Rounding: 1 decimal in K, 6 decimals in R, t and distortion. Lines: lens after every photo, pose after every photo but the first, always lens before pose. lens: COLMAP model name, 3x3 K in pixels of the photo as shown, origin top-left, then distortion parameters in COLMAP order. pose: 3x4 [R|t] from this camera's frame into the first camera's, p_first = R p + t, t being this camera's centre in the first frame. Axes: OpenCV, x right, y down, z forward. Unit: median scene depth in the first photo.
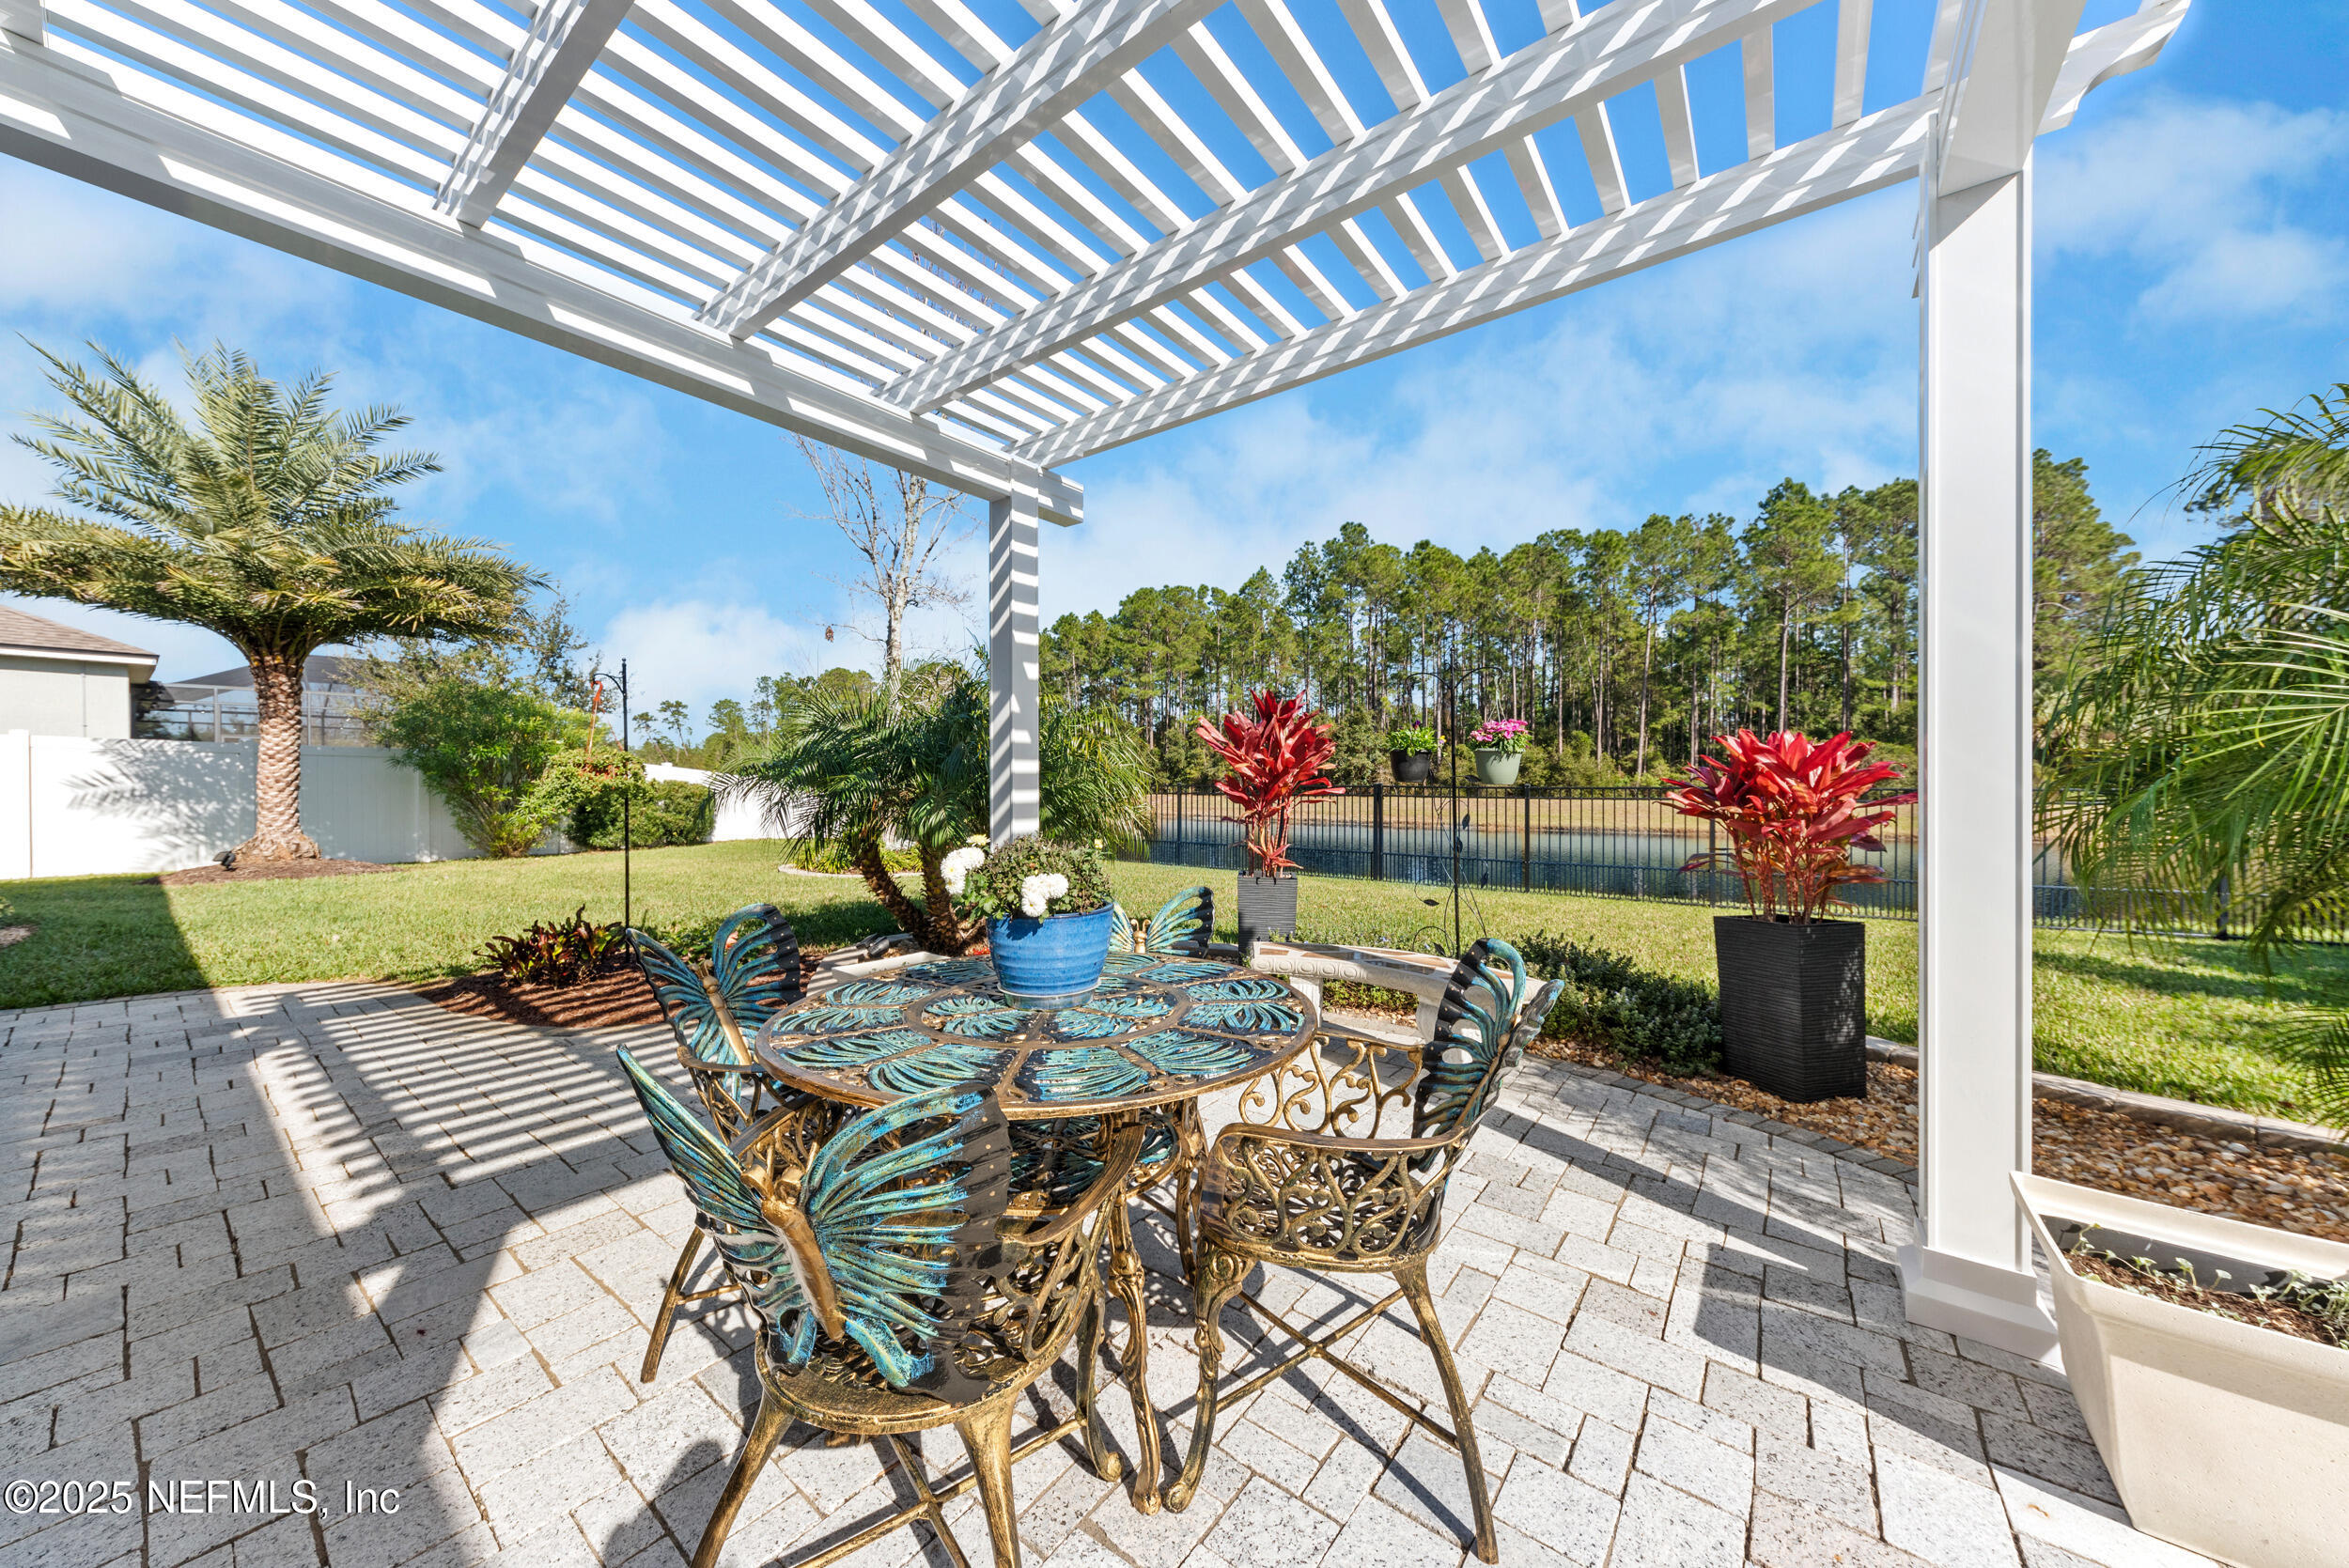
lens RADIAL K [[807.5, 0, 1170.3], [0, 807.5, 786.8], [0, 0, 1]] dist [0.010975, -0.000077]
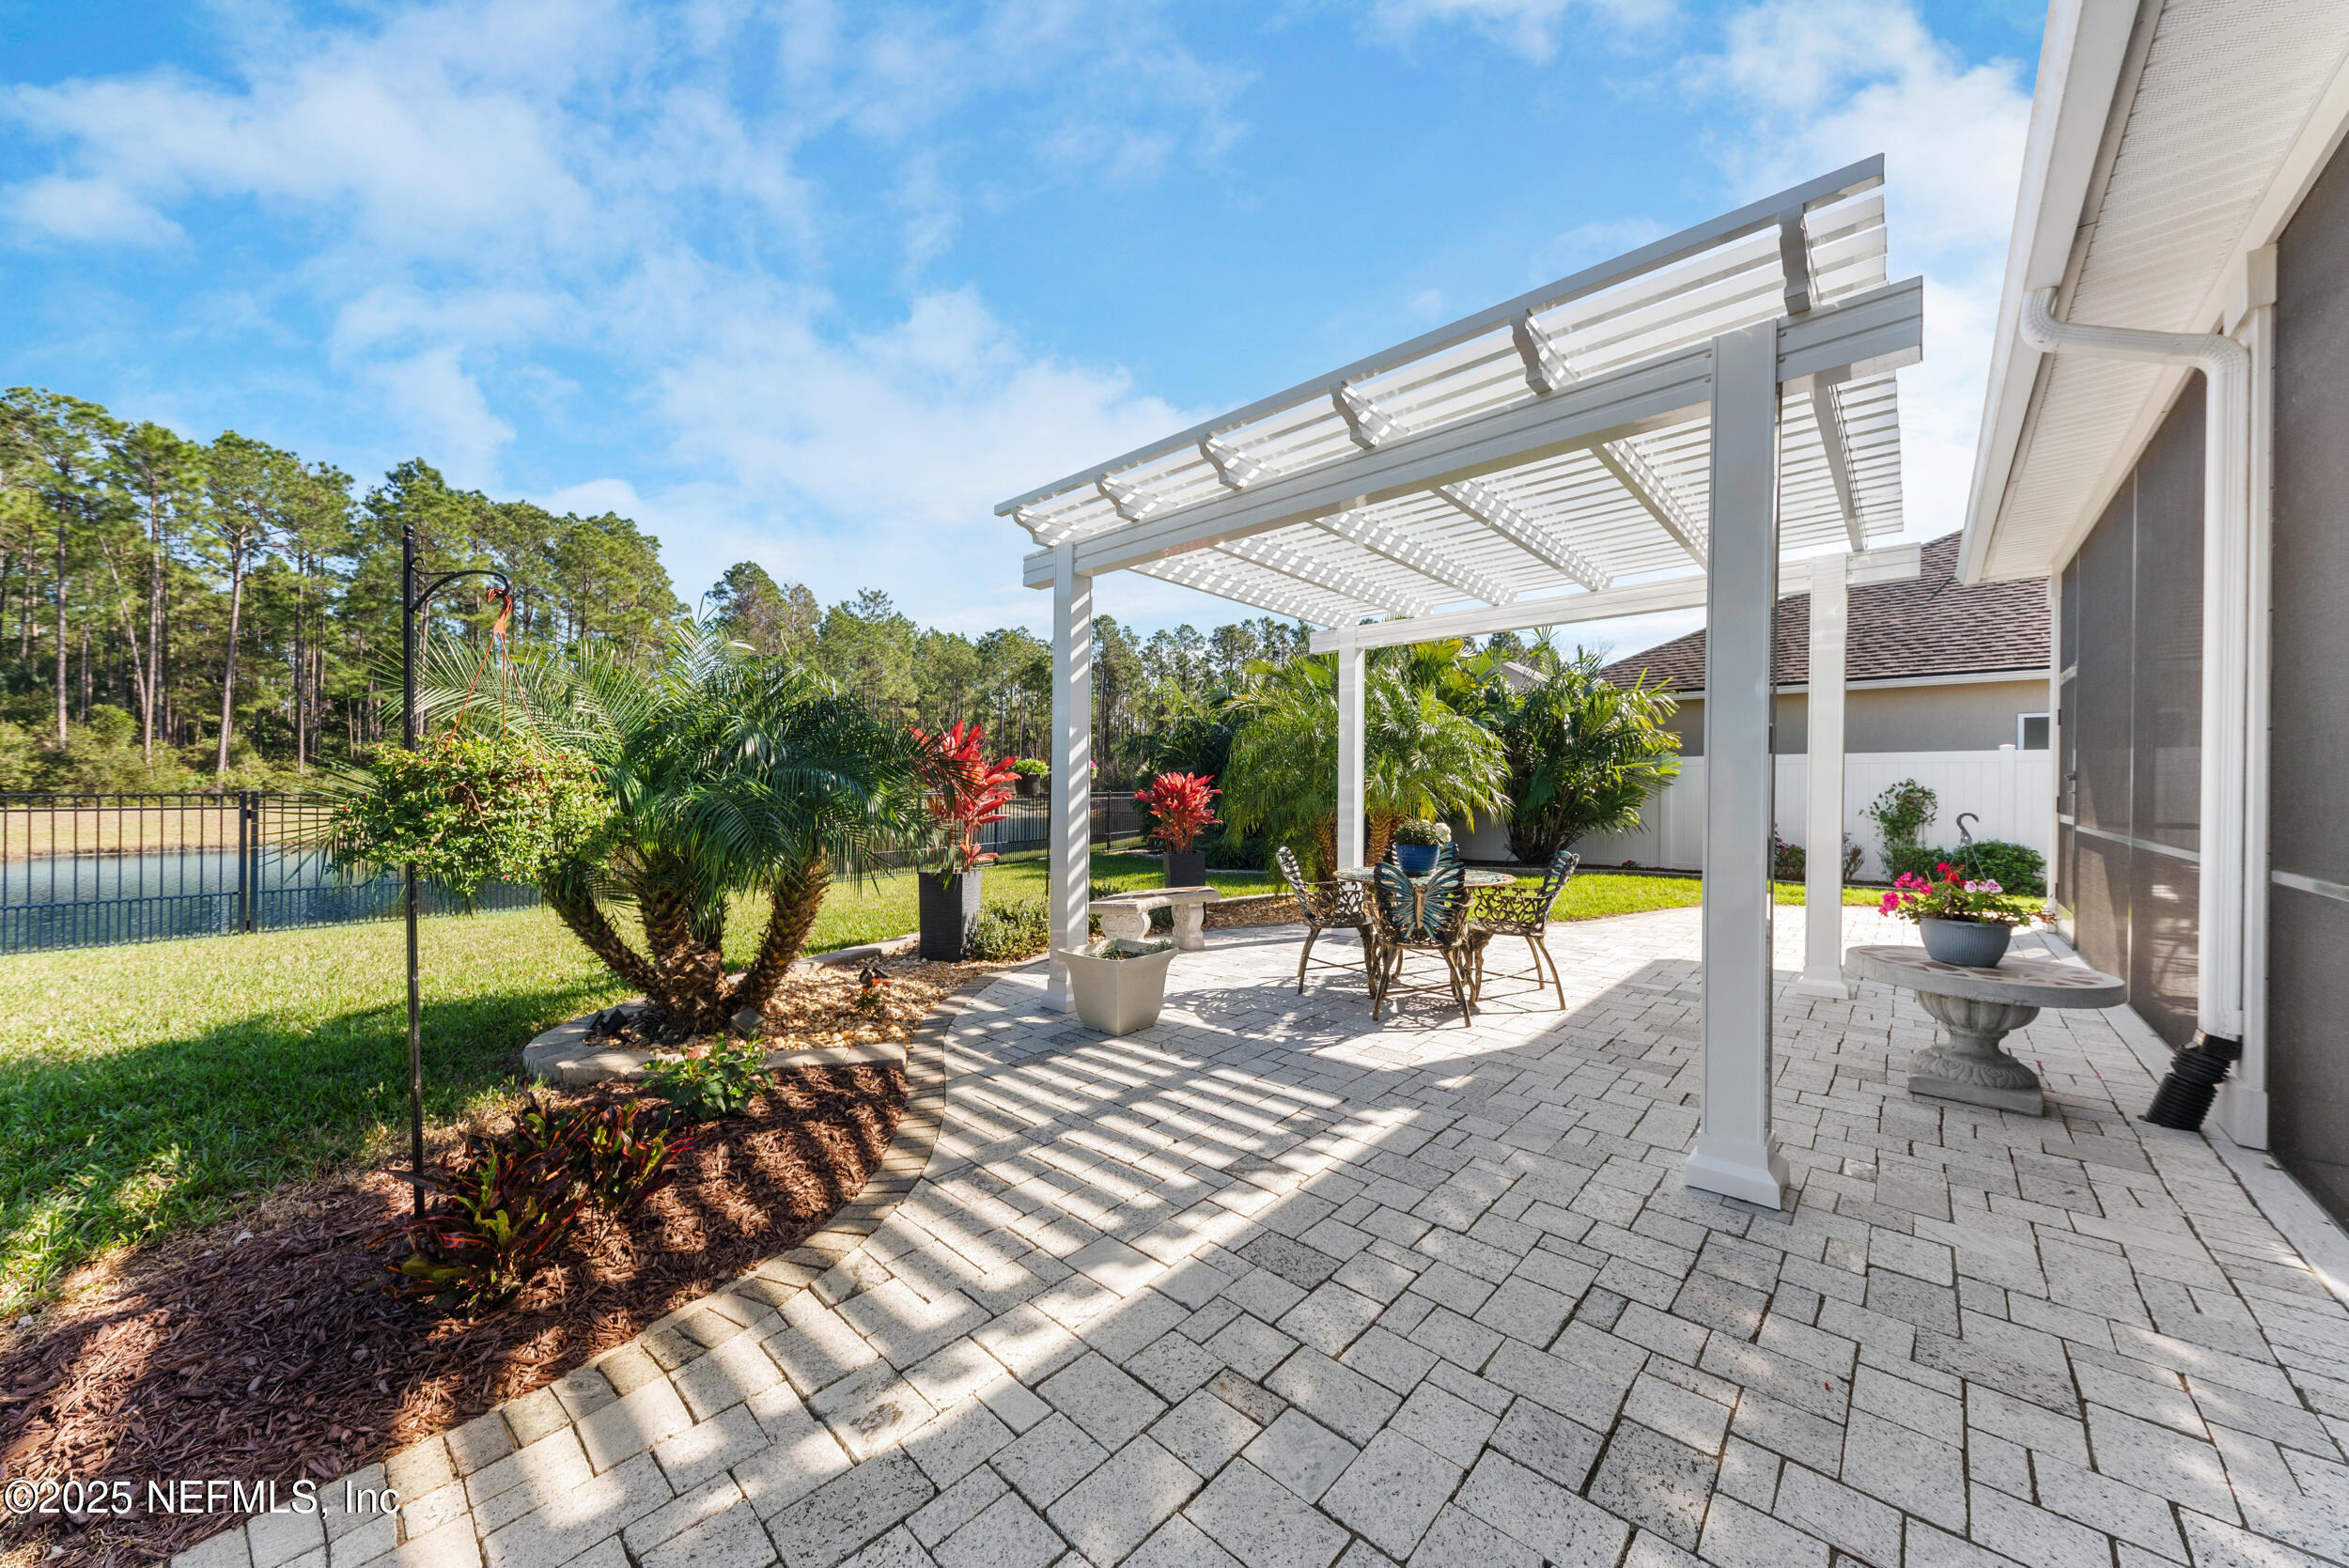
lens RADIAL K [[807.5, 0, 1170.3], [0, 807.5, 786.8], [0, 0, 1]] dist [0.010975, -0.000077]
pose [[0.085271, -0.006176, 0.996339, -0.786570], [0.004010, 0.999975, 0.005855, -0.012148], [-0.996350, 0.003497, 0.085293, 0.414916]]
